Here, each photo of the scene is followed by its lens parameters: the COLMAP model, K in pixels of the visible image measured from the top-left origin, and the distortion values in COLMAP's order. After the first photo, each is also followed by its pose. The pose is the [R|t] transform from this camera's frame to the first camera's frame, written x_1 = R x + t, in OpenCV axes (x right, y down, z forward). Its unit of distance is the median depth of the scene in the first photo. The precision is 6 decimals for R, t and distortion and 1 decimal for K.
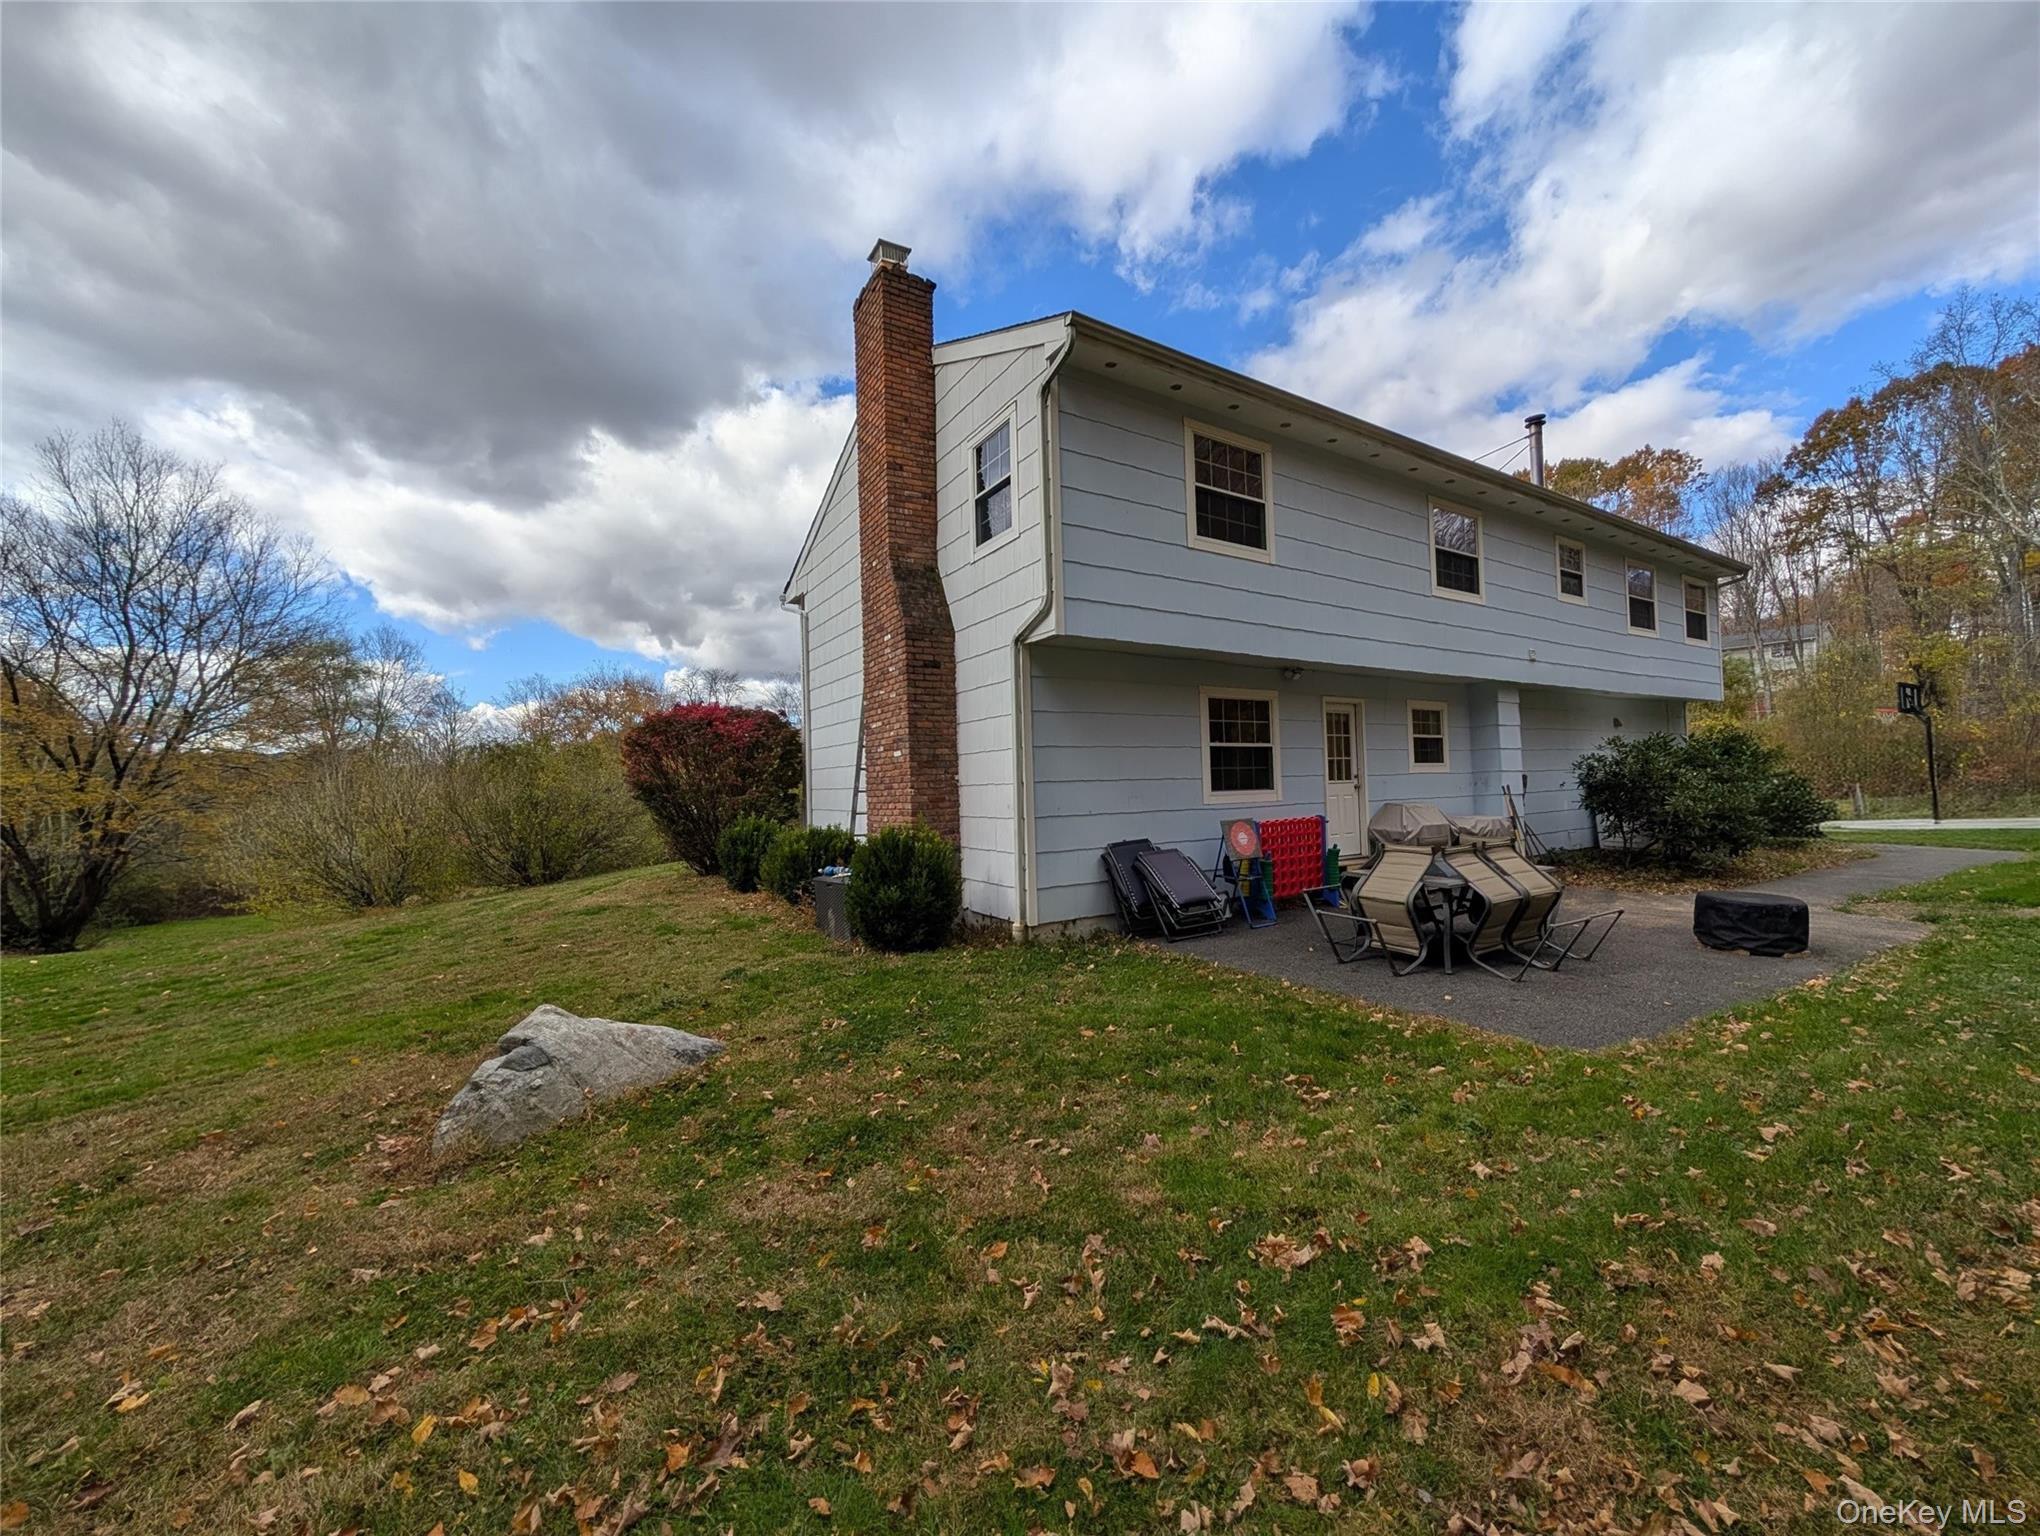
lens RADIAL K [[769.4, 0, 1026.7], [0, 769.4, 772.5], [0, 0, 1]] dist [-0.001494, -0.000033]
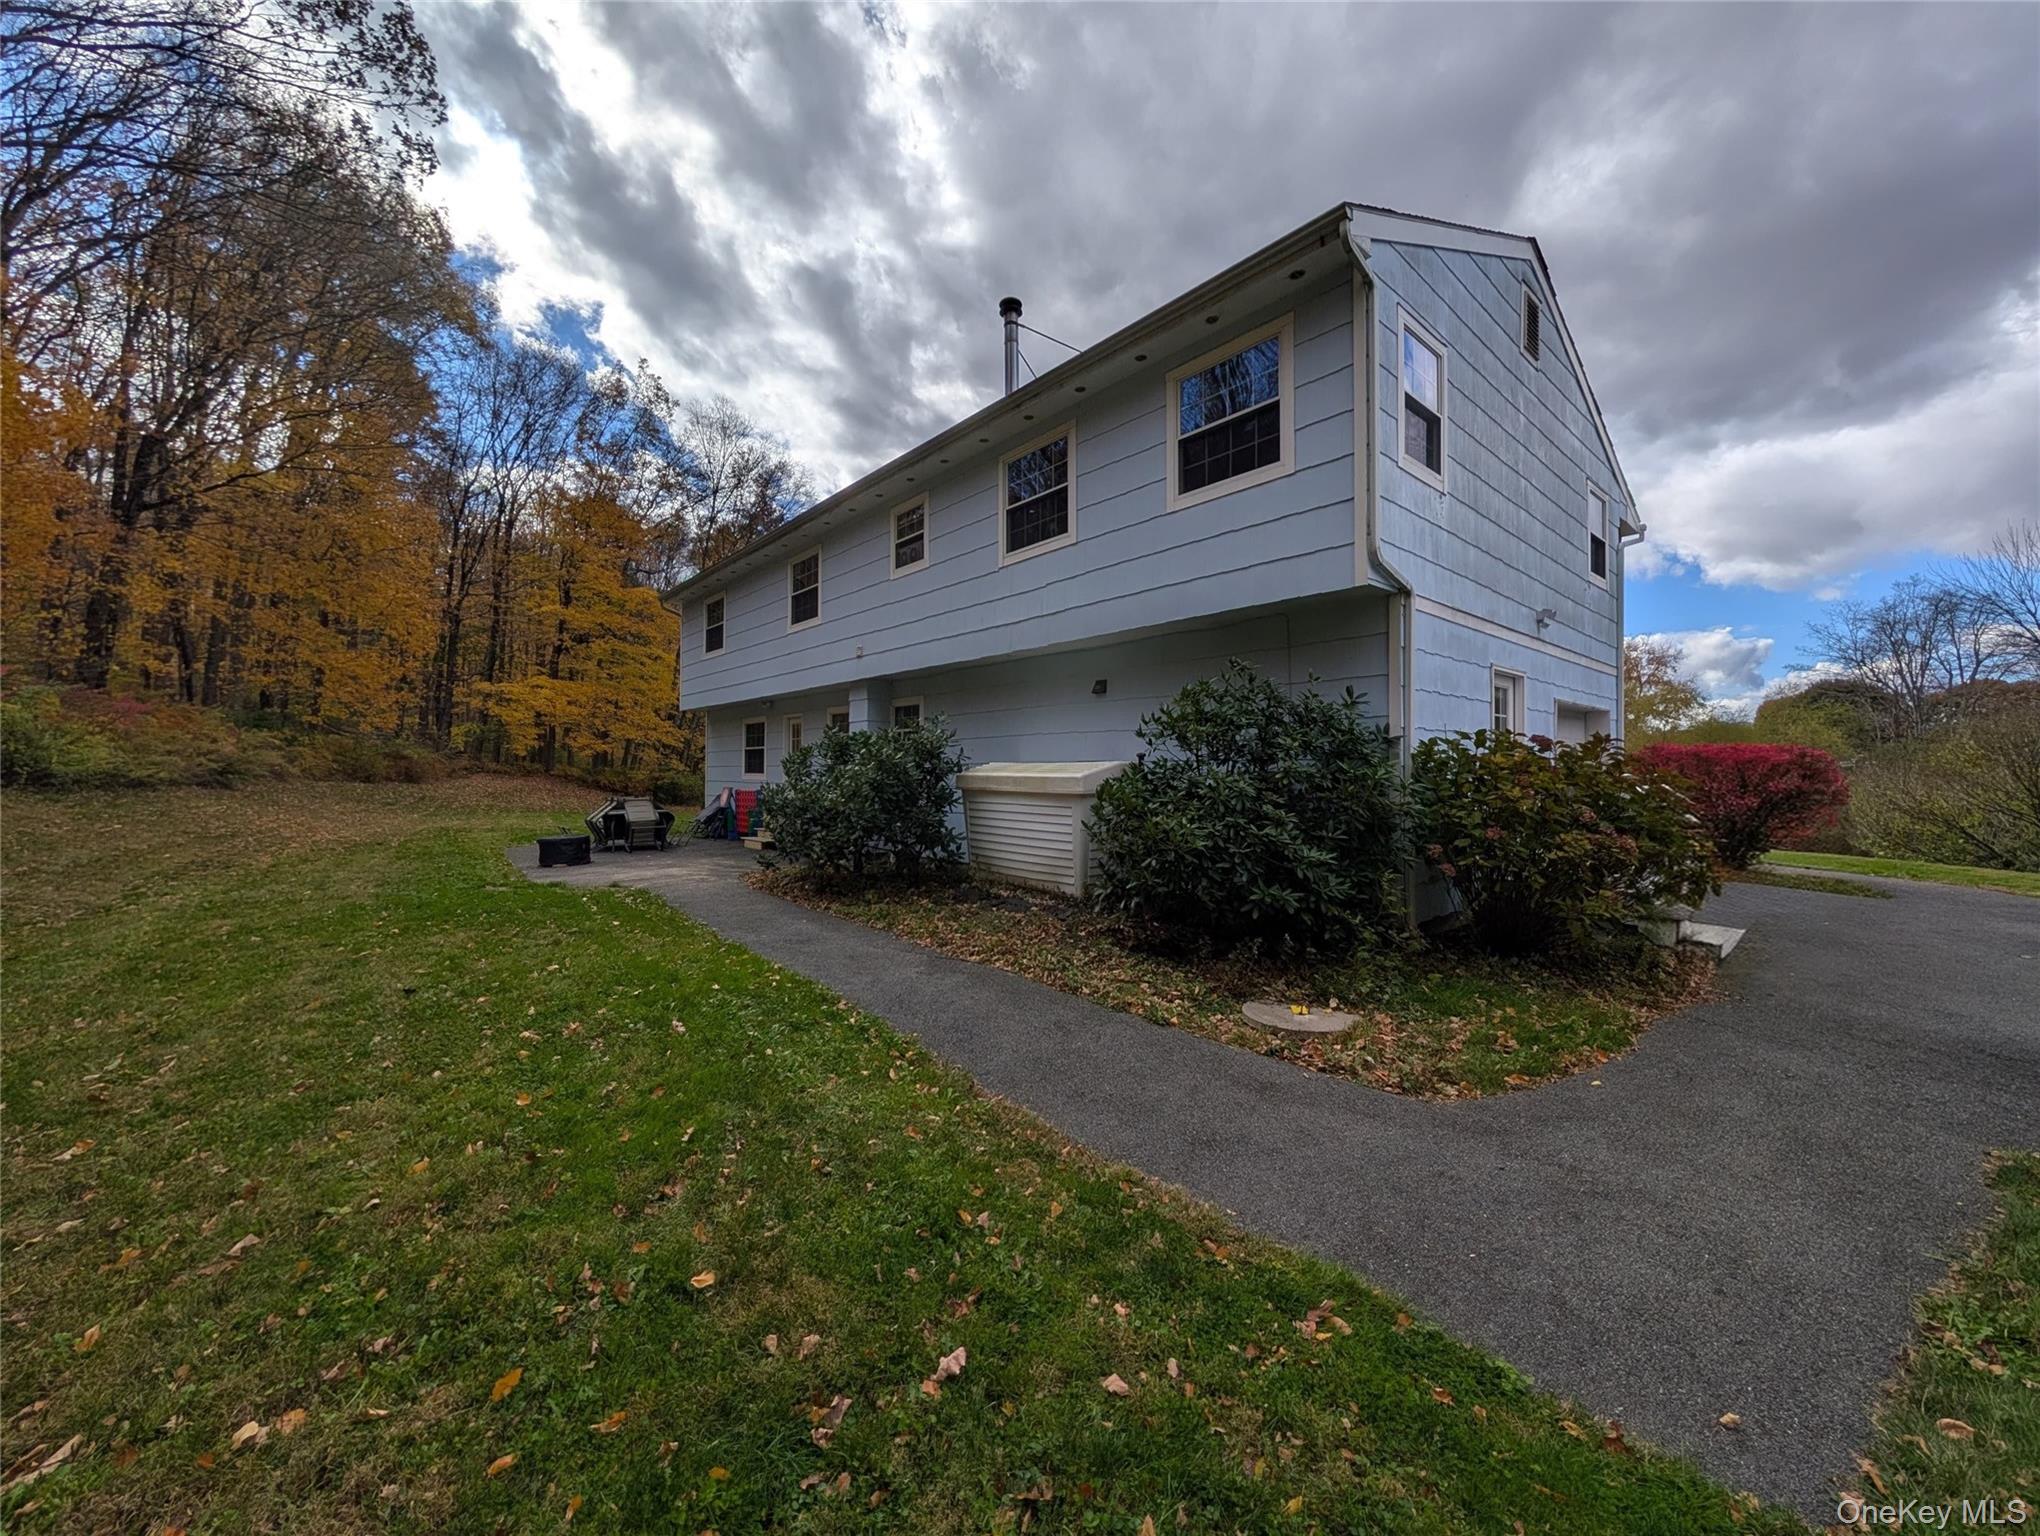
lens RADIAL K [[769.4, 0, 1027.5], [0, 769.4, 766.4], [0, 0, 1]] dist [-0.001494, -0.000033]
pose [[0.138279, 0.016807, -0.990251, 1.302284], [0.006490, 0.999819, 0.017876, -0.012601], [0.990372, -0.008899, 0.138145, 0.831043]]
